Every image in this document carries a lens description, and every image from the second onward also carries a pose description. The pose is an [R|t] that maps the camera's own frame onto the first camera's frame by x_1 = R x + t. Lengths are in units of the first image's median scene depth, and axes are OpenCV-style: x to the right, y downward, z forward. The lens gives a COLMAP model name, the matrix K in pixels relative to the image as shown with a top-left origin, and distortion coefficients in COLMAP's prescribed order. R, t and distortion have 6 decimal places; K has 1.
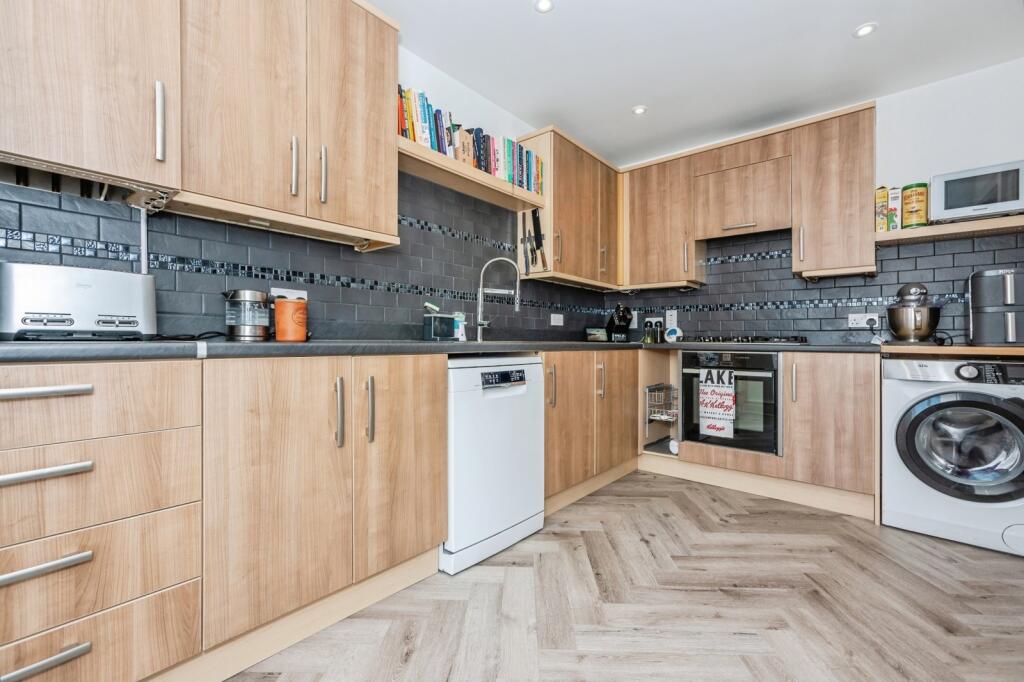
lens RADIAL K [[445.7, 0, 510.3], [0, 445.7, 335.0], [0, 0, 1]] dist [-0.003109, 0.013729]
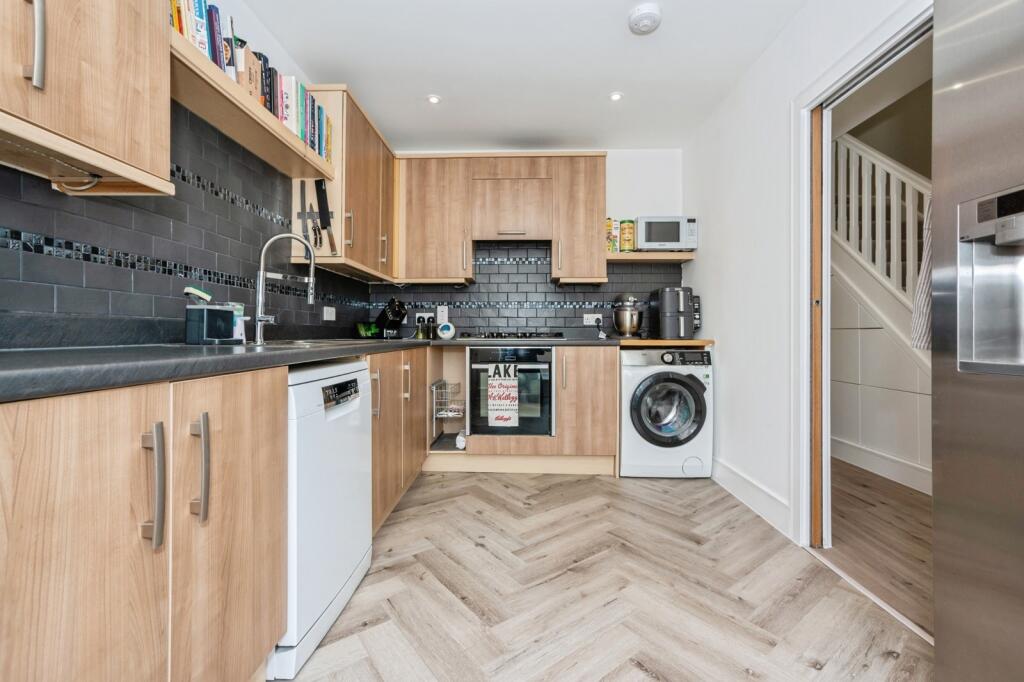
lens RADIAL K [[447.7, 0, 510.9], [0, 447.7, 327.6], [0, 0, 1]] dist [-0.020131, 0.020452]
pose [[0.783417, -0.000151, 0.621497, -0.217950], [-0.001098, 0.999998, 0.001627, -0.013540], [-0.621496, -0.001957, 0.783415, 0.168587]]
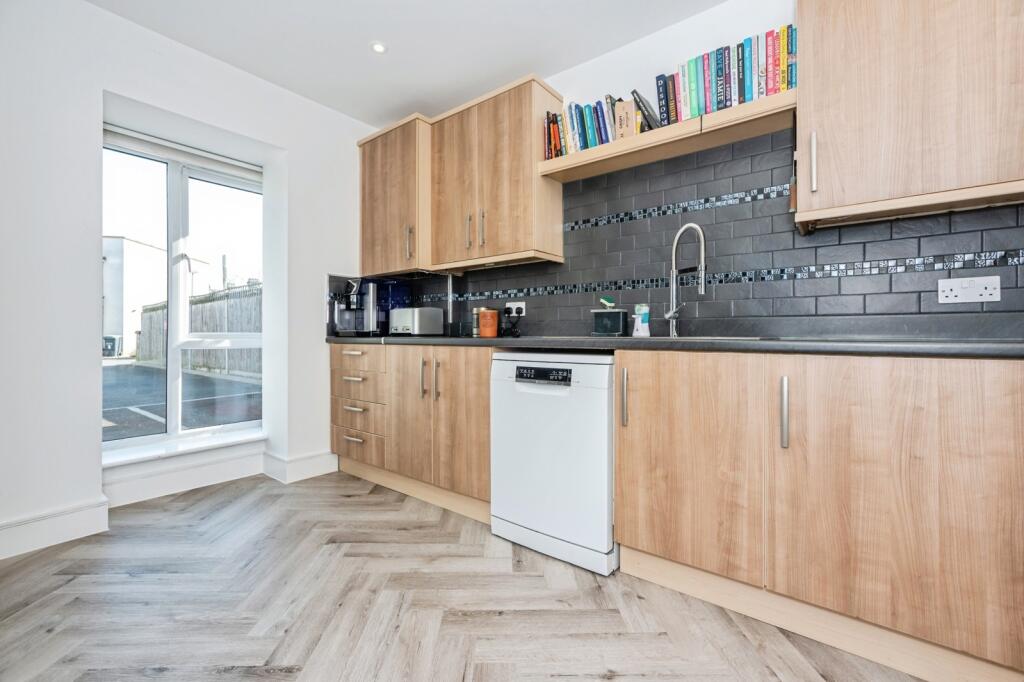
lens RADIAL K [[447.7, 0, 510.9], [0, 447.7, 327.6], [0, 0, 1]] dist [-0.020131, 0.020452]
pose [[0.018463, -0.025975, -0.999492, 0.778466], [0.011791, 0.999599, -0.025760, 0.015514], [0.999760, -0.011309, 0.018762, 0.749023]]
